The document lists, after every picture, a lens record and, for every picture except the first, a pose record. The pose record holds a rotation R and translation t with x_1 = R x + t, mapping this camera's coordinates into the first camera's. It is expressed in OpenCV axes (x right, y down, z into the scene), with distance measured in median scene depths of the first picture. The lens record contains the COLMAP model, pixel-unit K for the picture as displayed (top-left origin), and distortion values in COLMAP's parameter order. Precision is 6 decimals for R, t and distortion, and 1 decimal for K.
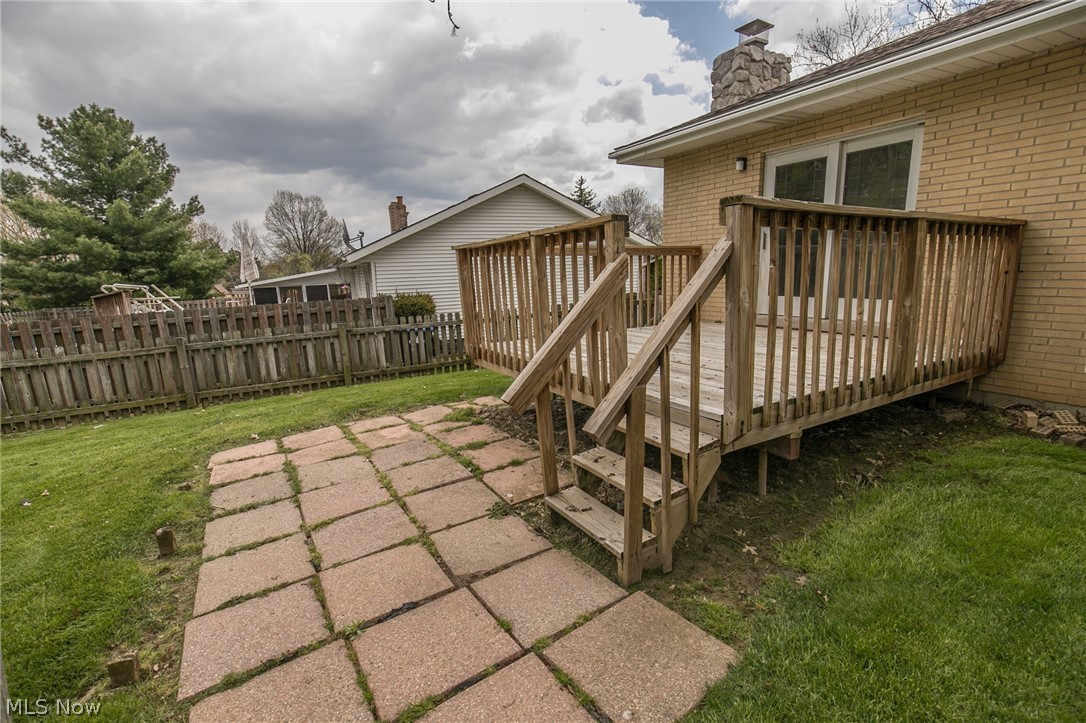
lens RADIAL K [[492.7, 0, 544.9], [0, 492.7, 369.0], [0, 0, 1]] dist [-0.014494, 0.003931]
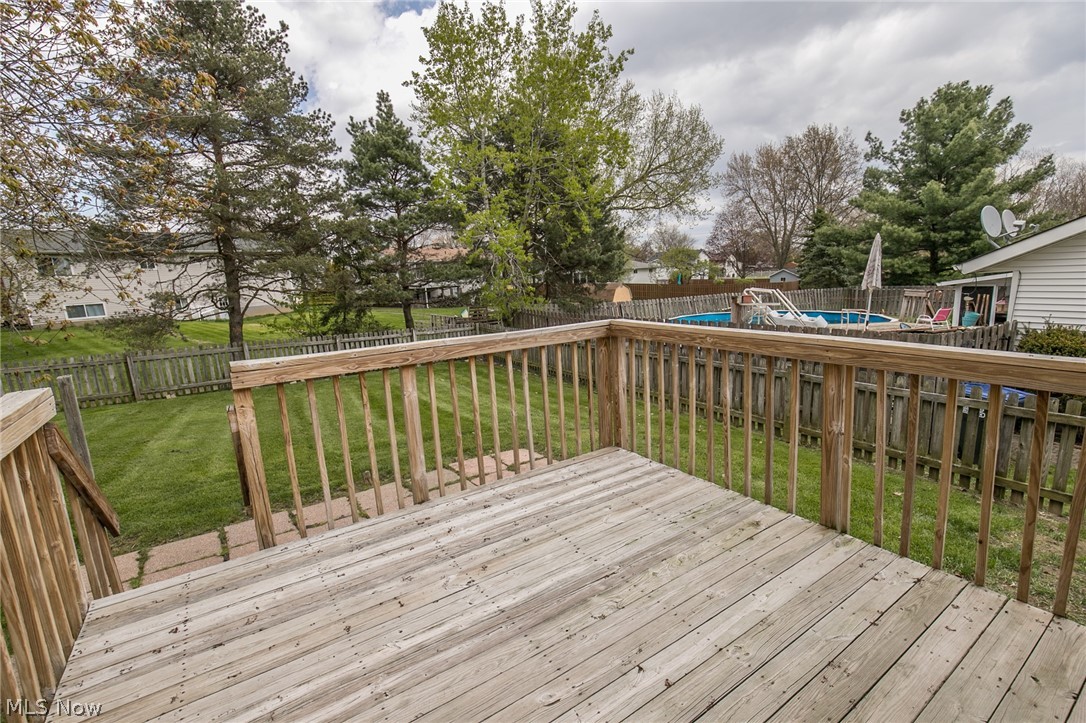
lens RADIAL K [[497.1, 0, 539.7], [0, 497.1, 373.0], [0, 0, 1]] dist [-0.012013, -0.000203]
pose [[0.082044, 0.218820, -0.972310, 0.106588], [-0.148172, 0.967435, 0.205220, -0.053574], [0.985553, 0.127232, 0.111795, 0.142938]]
